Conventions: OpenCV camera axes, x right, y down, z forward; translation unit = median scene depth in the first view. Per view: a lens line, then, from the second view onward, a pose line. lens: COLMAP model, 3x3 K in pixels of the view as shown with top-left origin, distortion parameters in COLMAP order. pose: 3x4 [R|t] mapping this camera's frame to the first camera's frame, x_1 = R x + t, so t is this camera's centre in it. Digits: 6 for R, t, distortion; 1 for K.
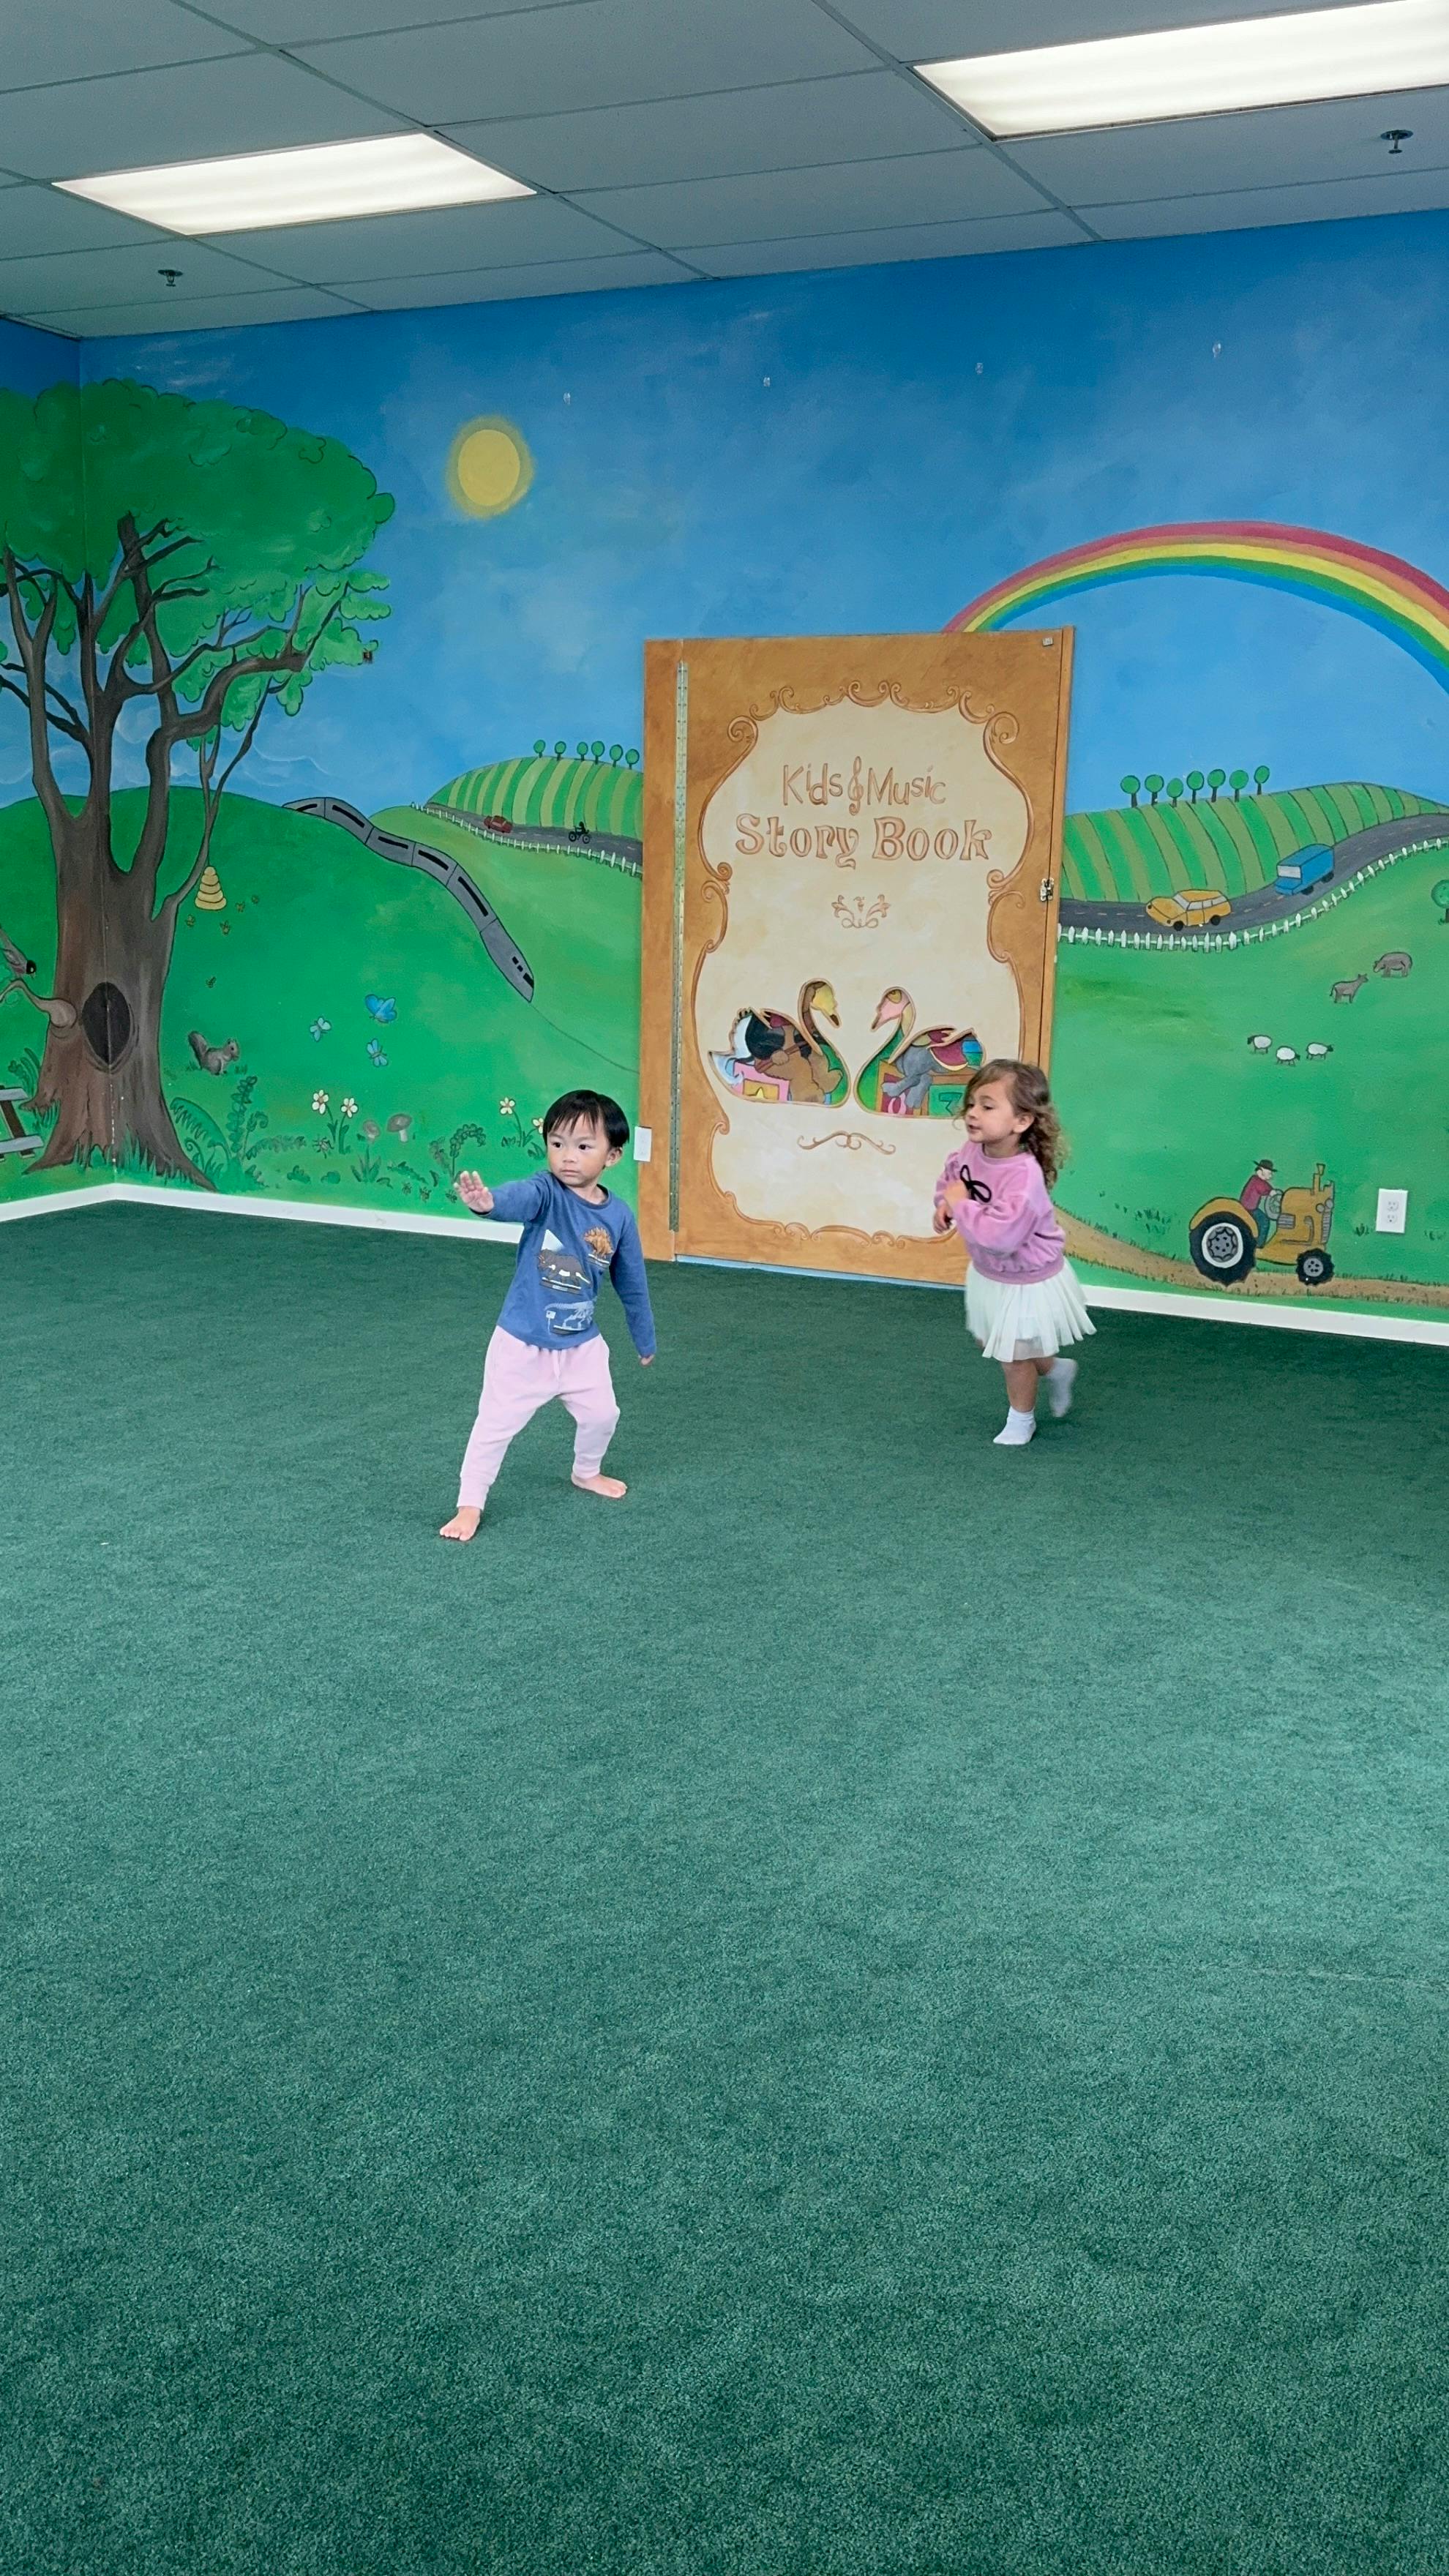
lens RADIAL K [[2210.2, 0, 732.3], [0, 2210.2, 1299.9], [0, 0, 1]] dist [0.219488, -0.523126]
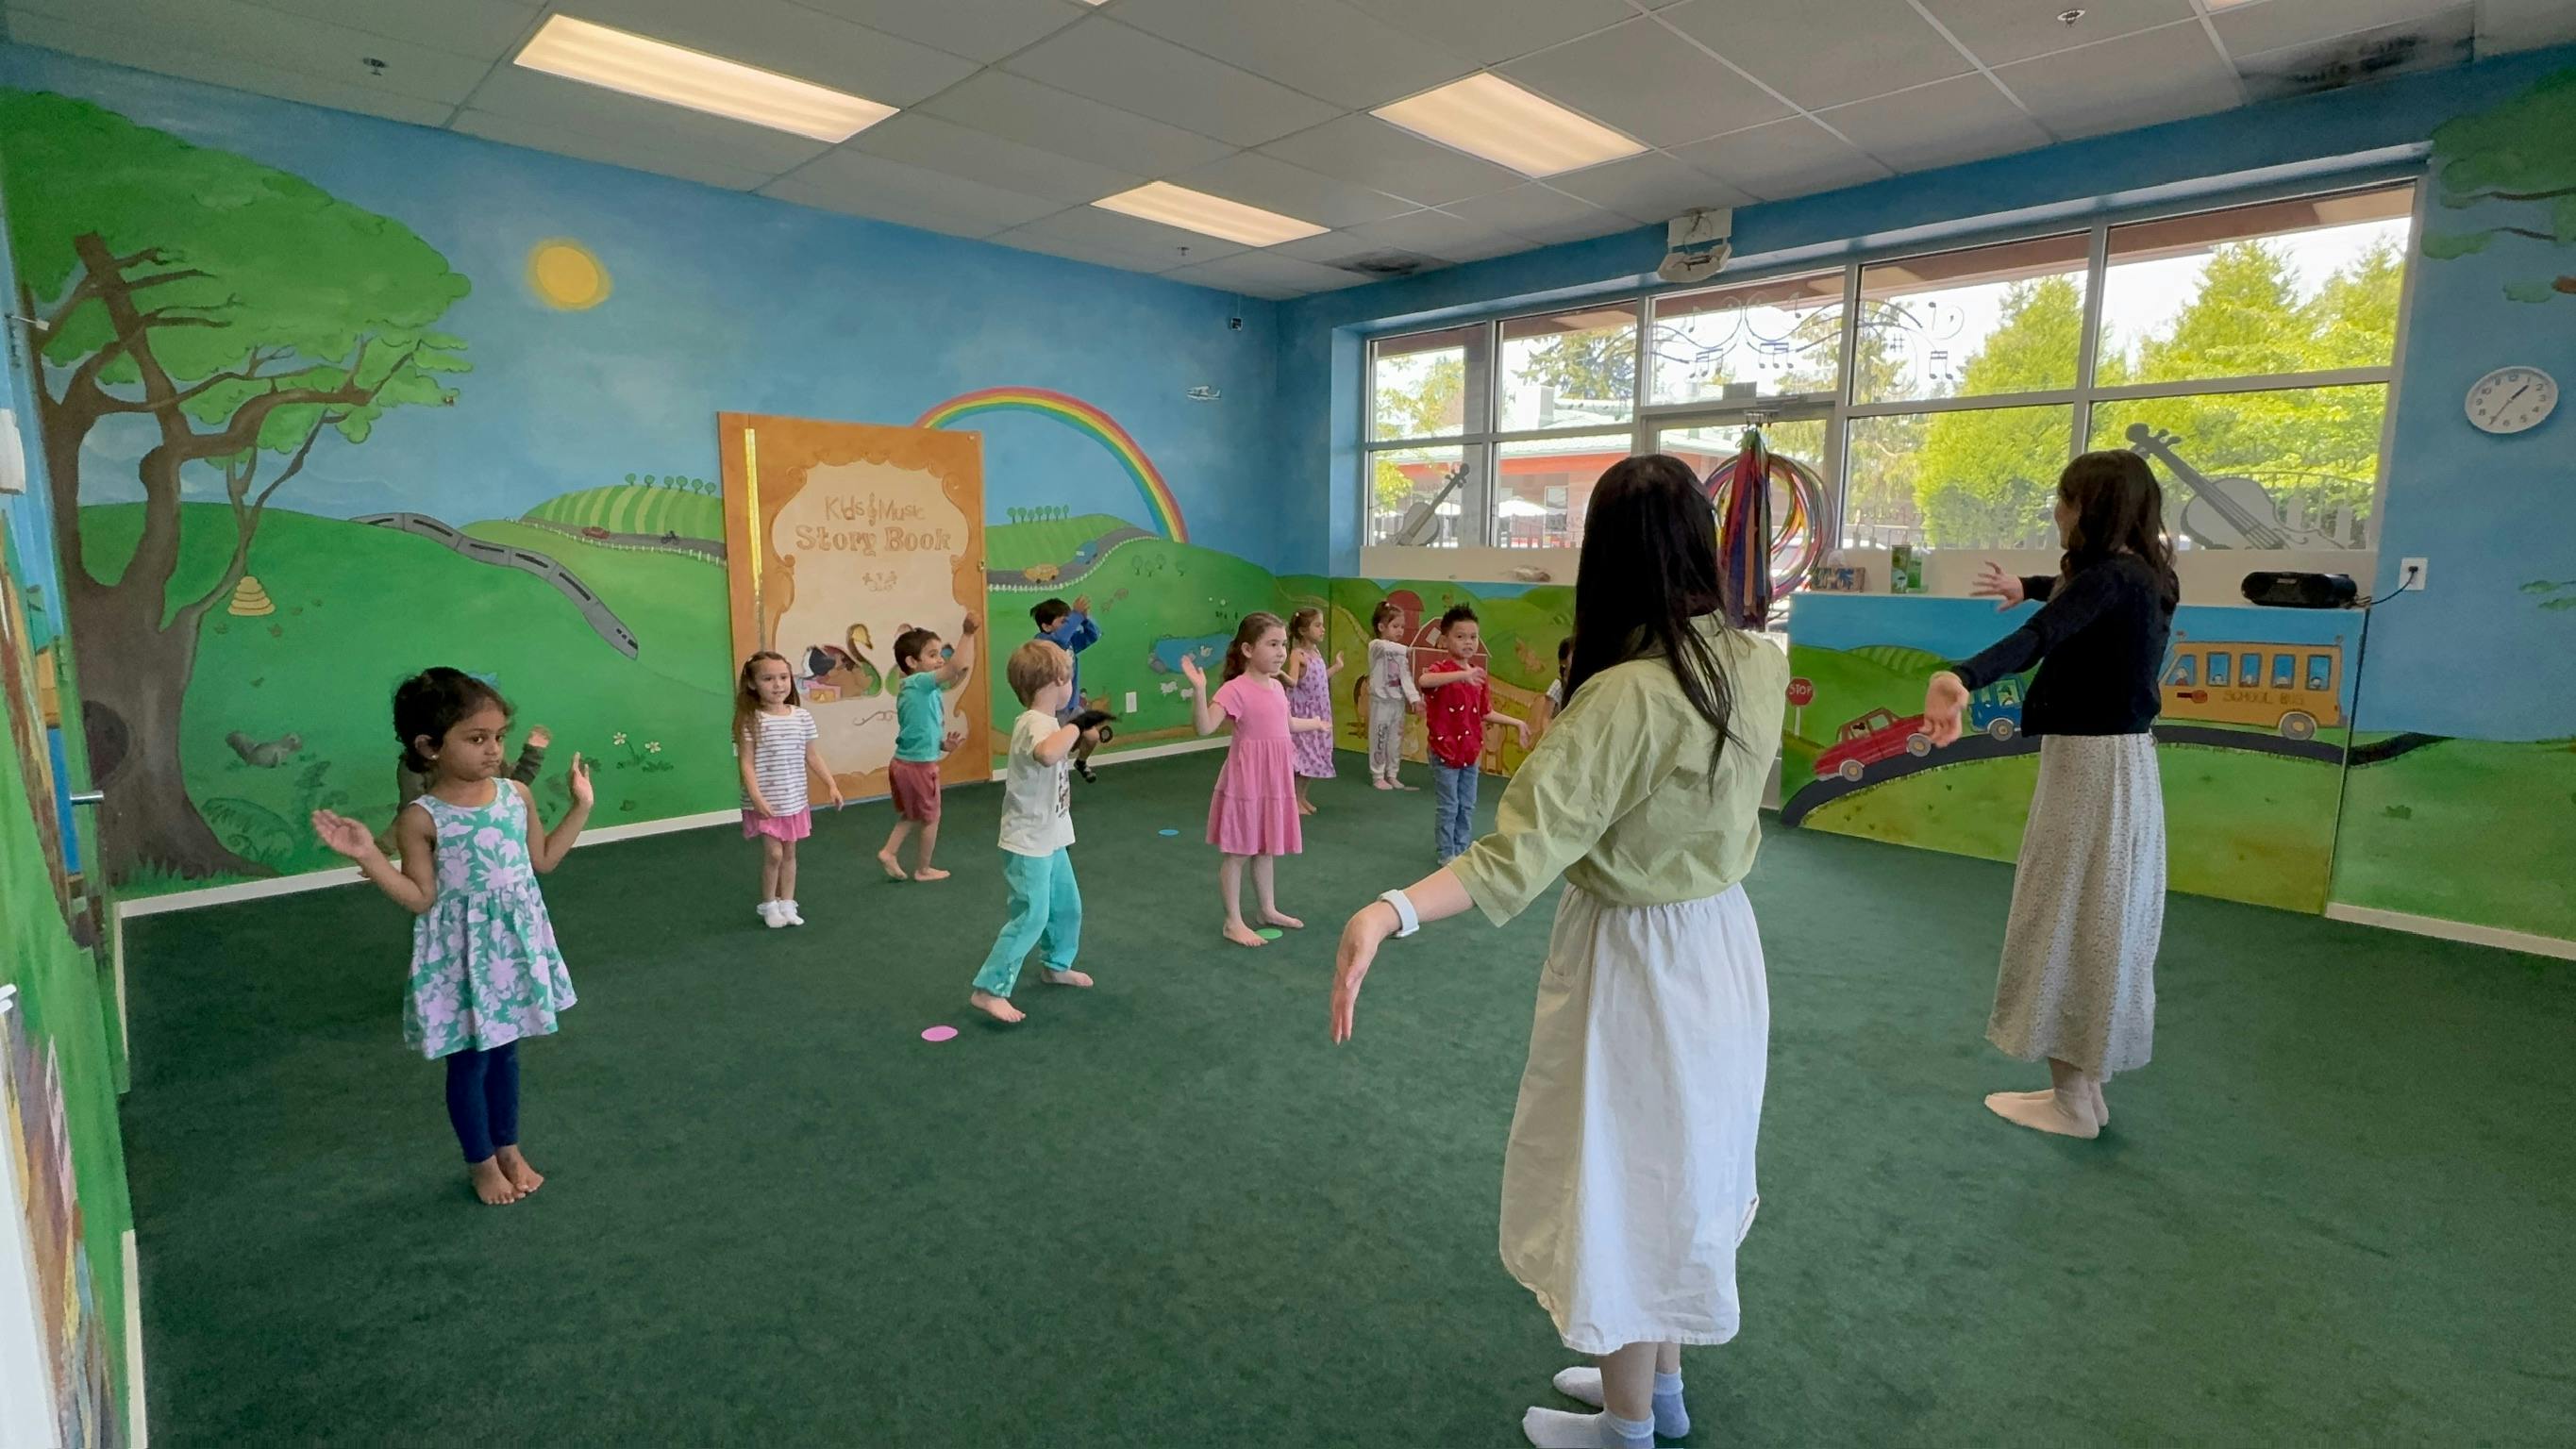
lens RADIAL K [[1178.9, 0, 1288.3], [0, 1178.9, 714.9], [0, 0, 1]] dist [-0.001163, -0.000794]
pose [[0.328526, -0.155159, 0.931663, -0.633280], [0.189955, 0.977113, 0.095745, -0.093177], [-0.925196, 0.145519, 0.350480, 0.375971]]
